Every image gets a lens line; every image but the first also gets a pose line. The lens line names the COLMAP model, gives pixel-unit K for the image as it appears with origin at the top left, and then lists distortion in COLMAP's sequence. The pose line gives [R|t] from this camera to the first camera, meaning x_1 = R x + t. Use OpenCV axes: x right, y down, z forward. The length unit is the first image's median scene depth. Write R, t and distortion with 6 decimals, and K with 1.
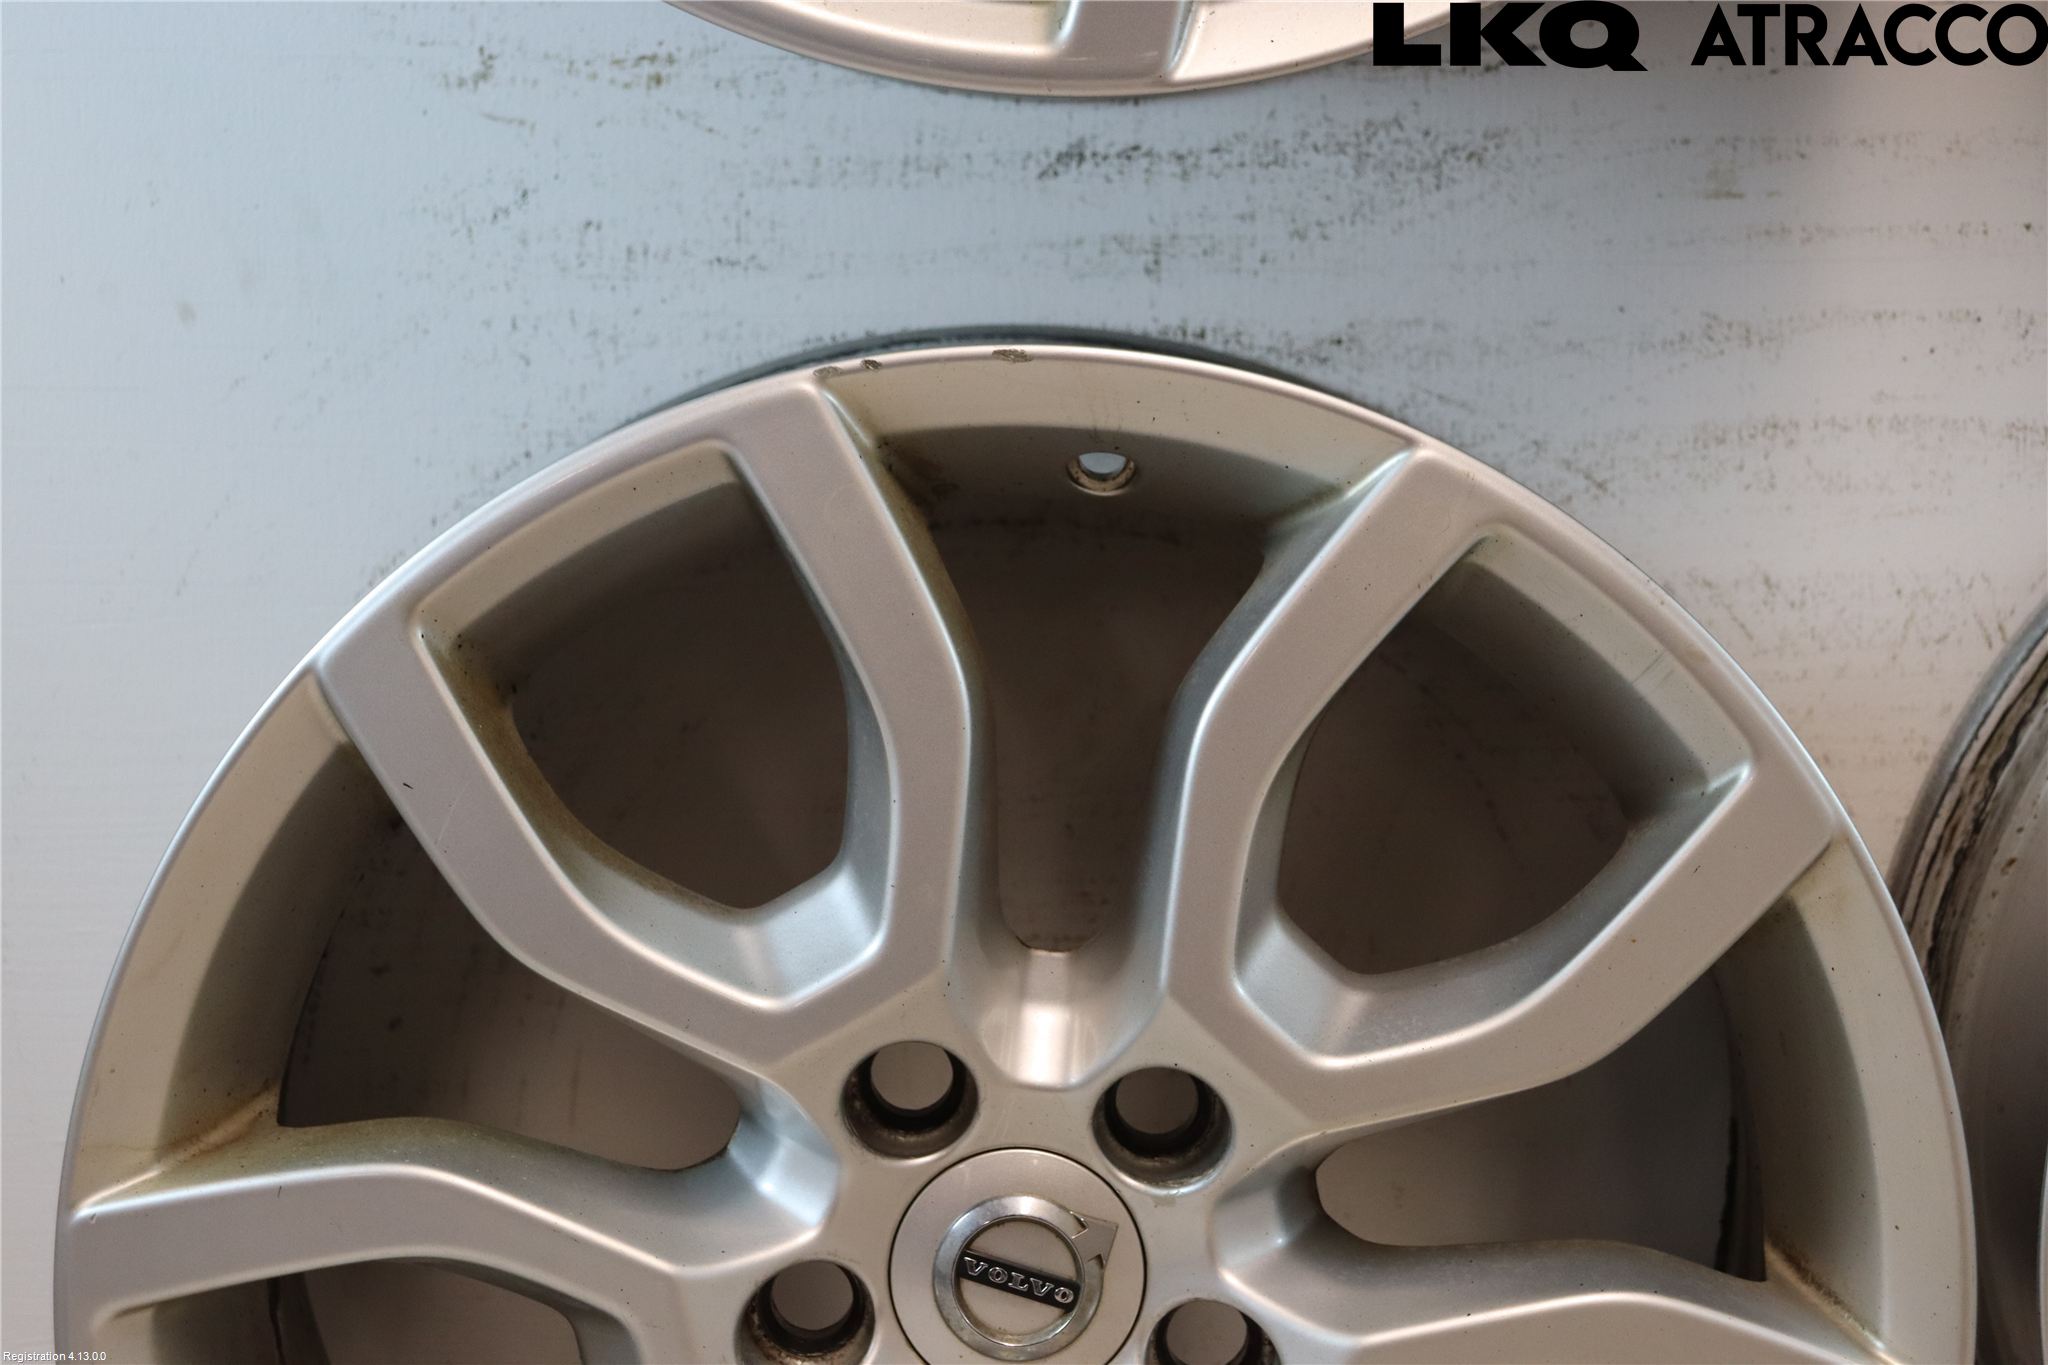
lens RADIAL K [[3953.8, 0, 1018.9], [0, 3953.8, 692.8], [0, 0, 1]] dist [0.203174, 0.414630]
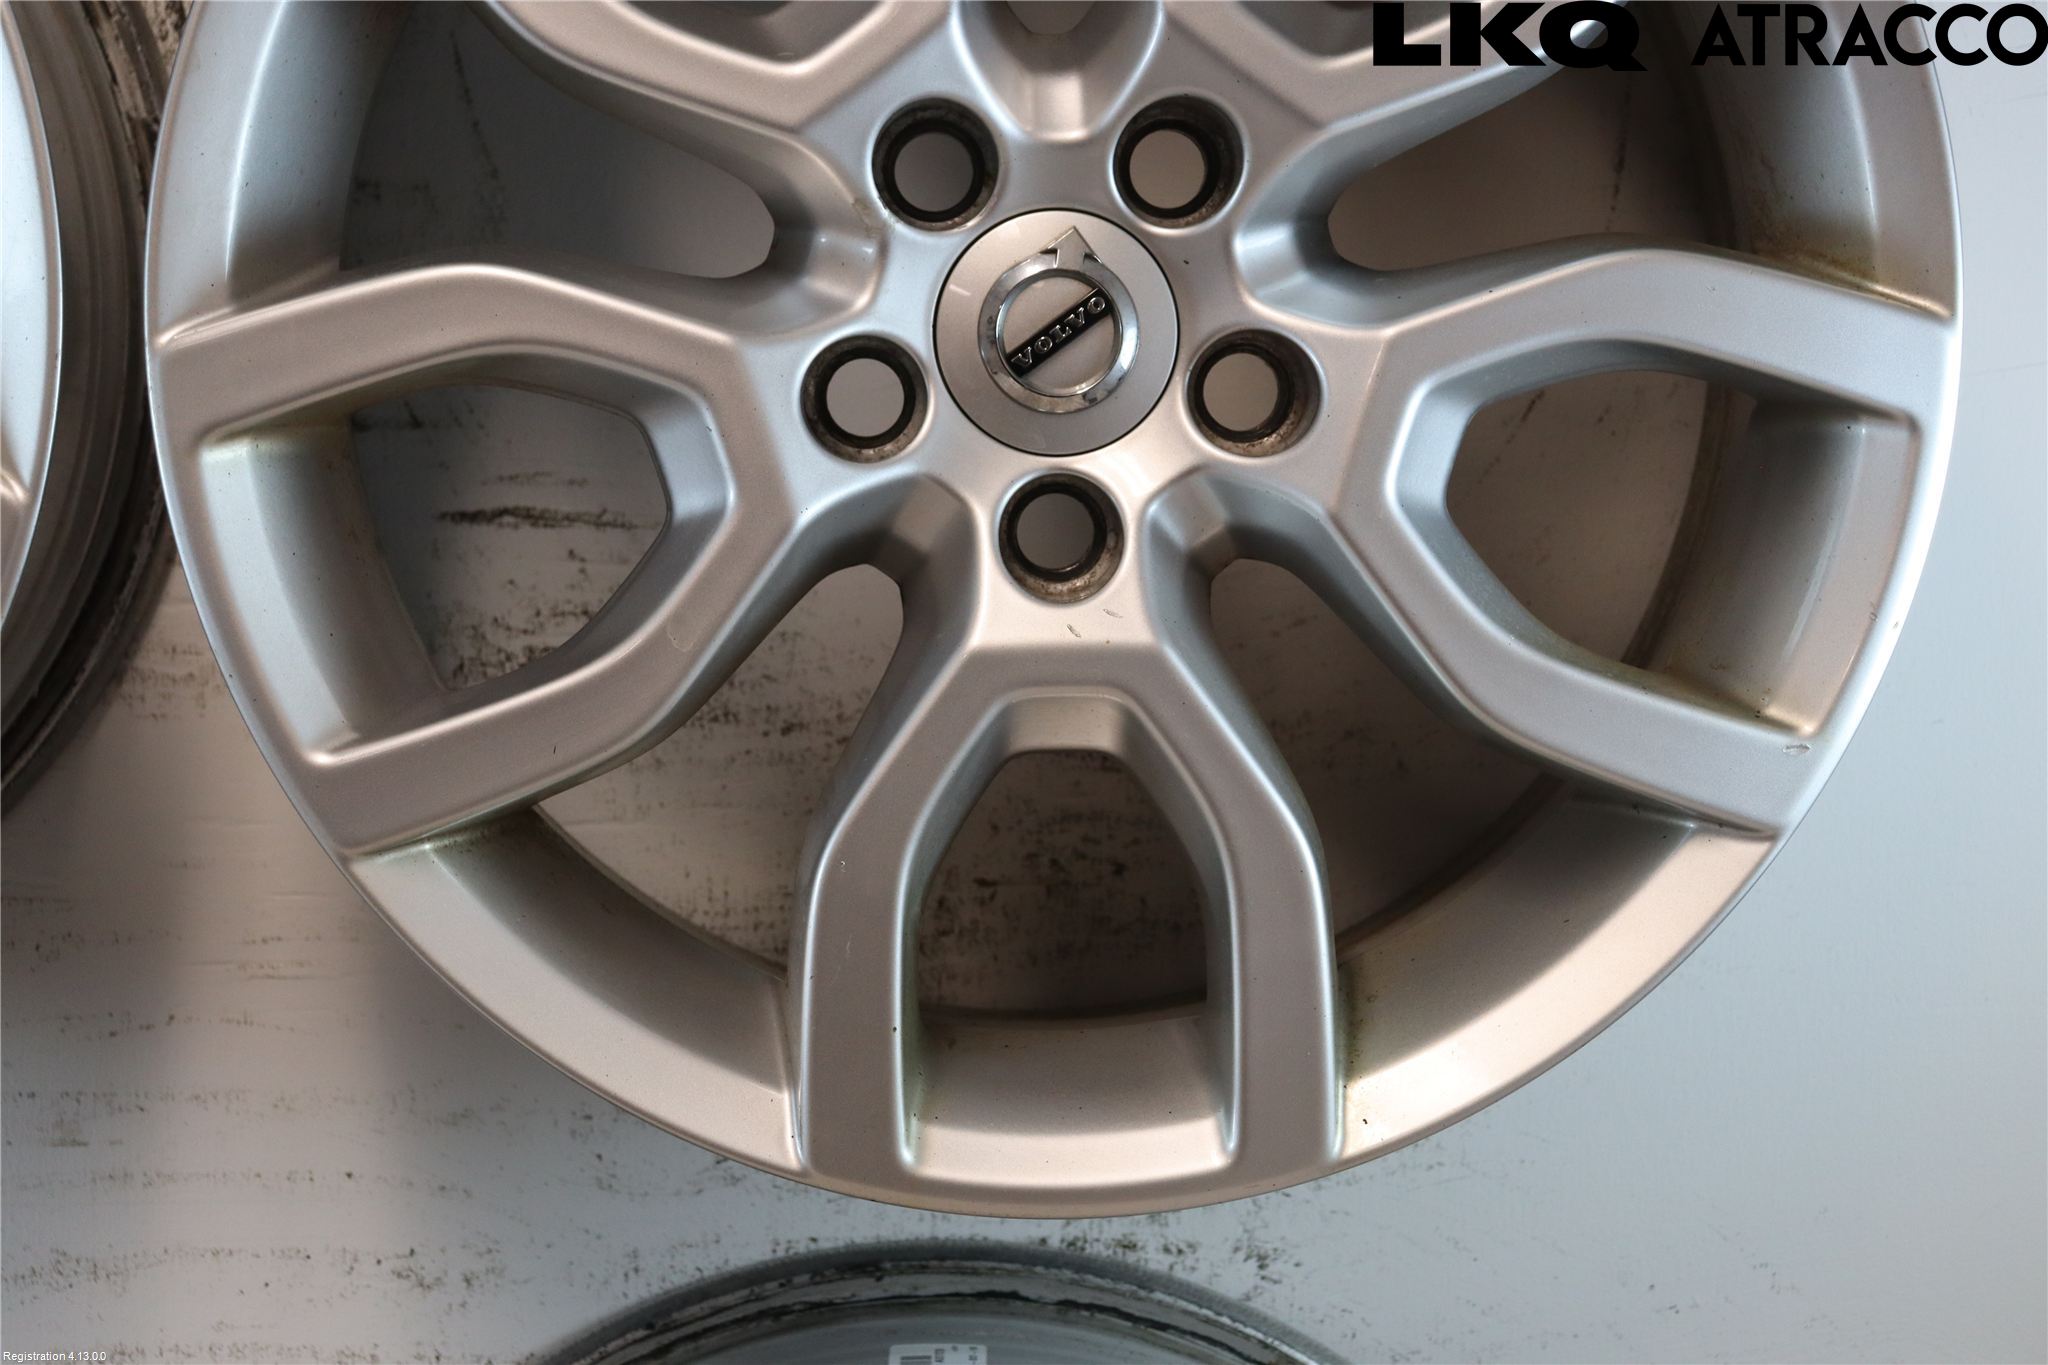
lens RADIAL K [[3781.0, 0, 1015.6], [0, 3781.0, 697.2], [0, 0, 1]] dist [0.174983, 0.400240]
pose [[0.999603, 0.016600, 0.022770, 0.413272], [-0.015251, 0.998187, -0.058217, -0.191187], [-0.023695, 0.057847, 0.998044, -0.058621]]
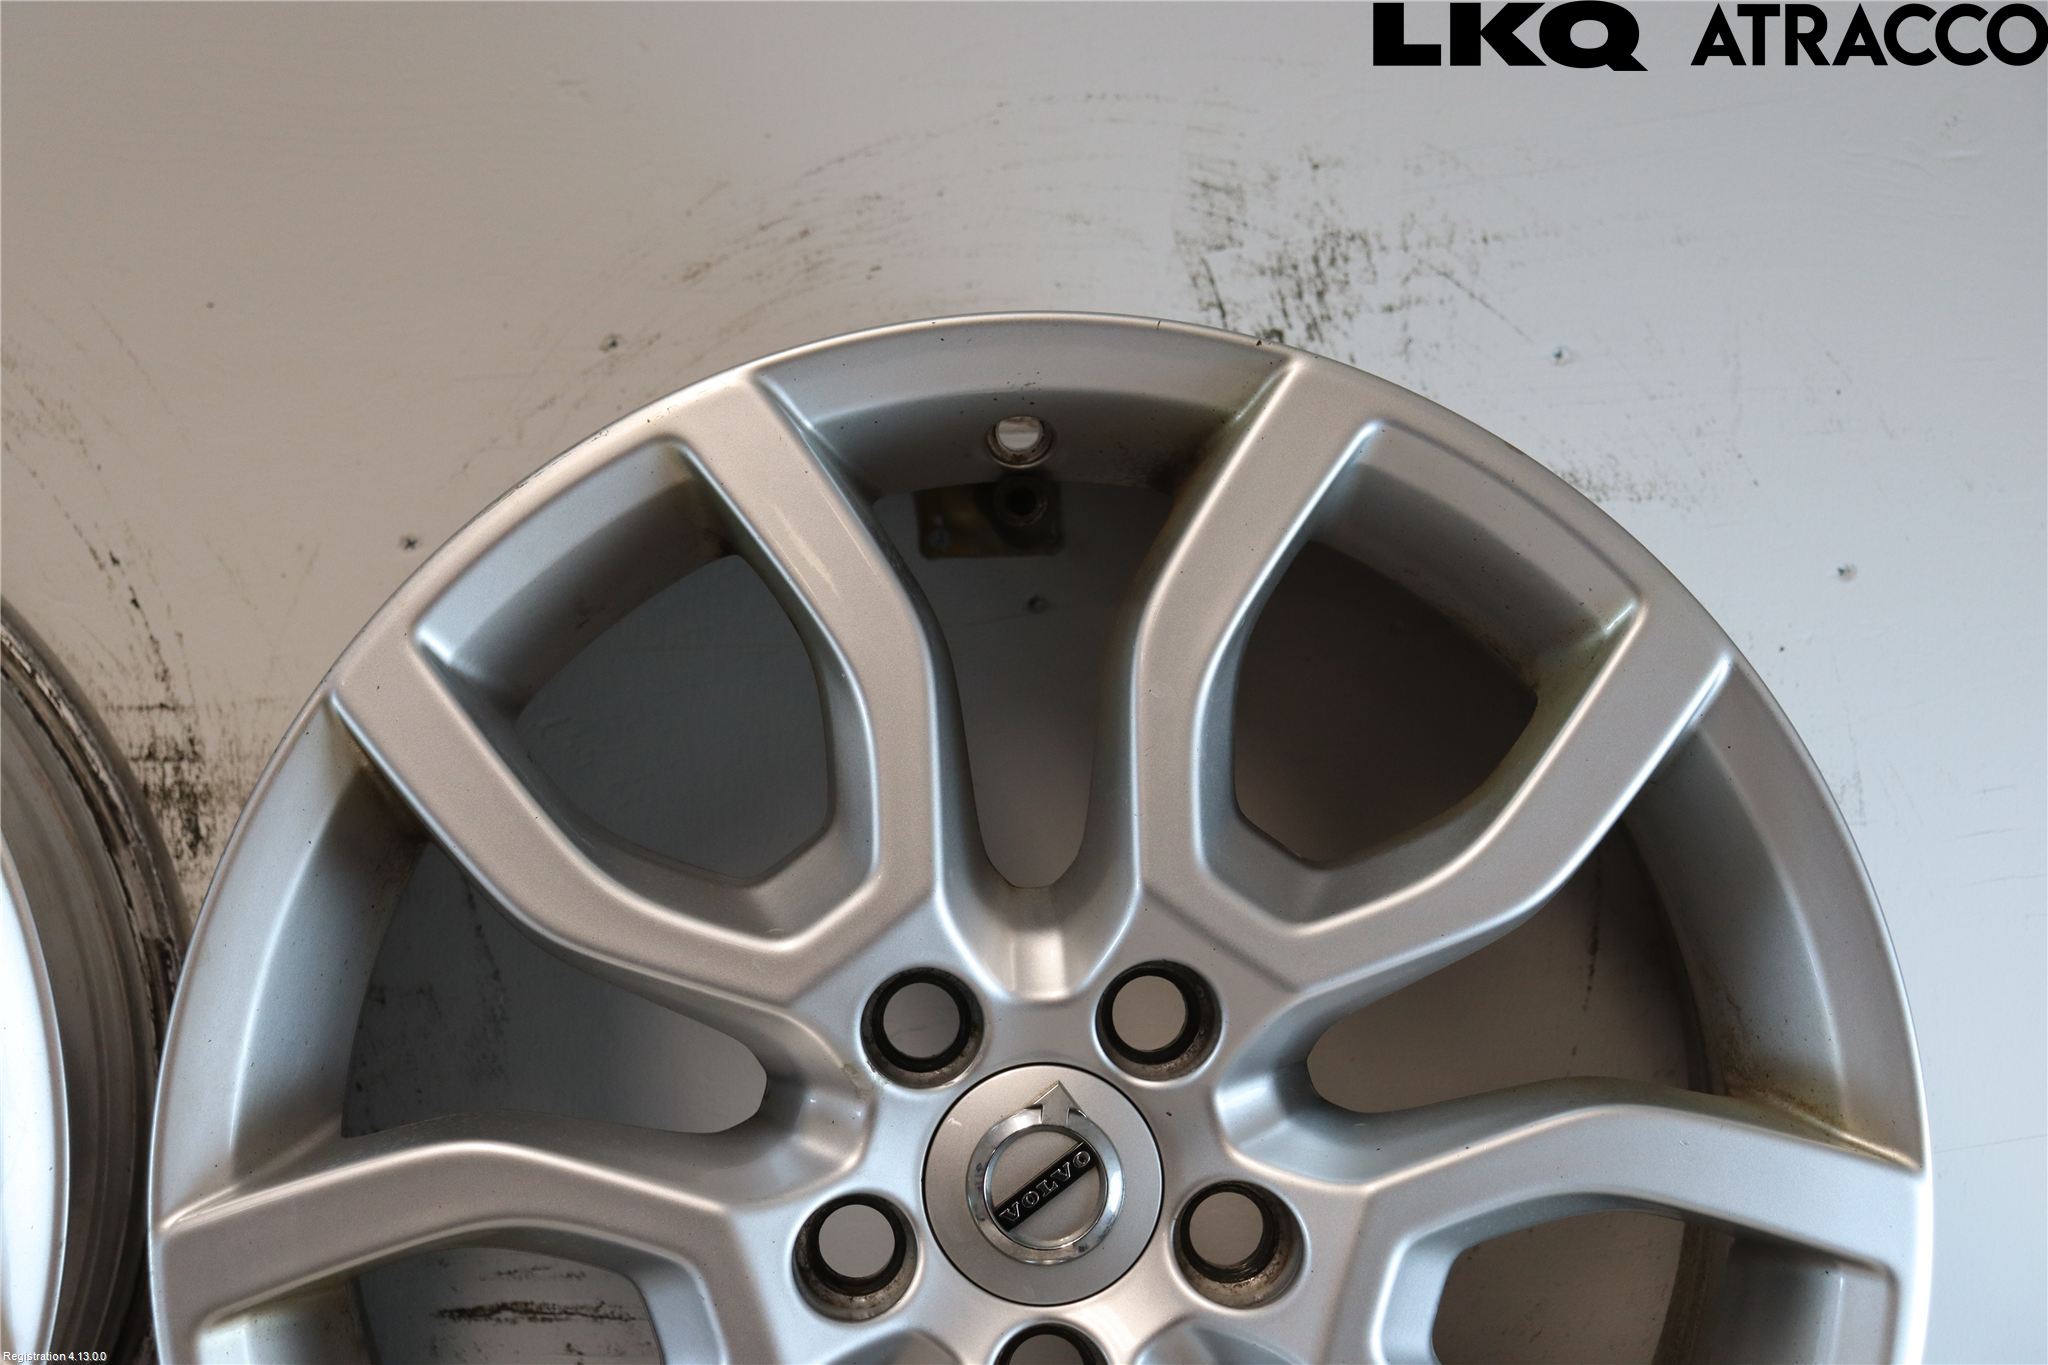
lens RADIAL K [[3781.0, 0, 1015.6], [0, 3781.0, 697.2], [0, 0, 1]] dist [0.174983, 0.400240]
pose [[0.999835, 0.003545, 0.017822, 0.418401], [-0.000456, 0.985373, -0.170409, -0.287540], [-0.018165, 0.170373, 0.985212, -0.089618]]
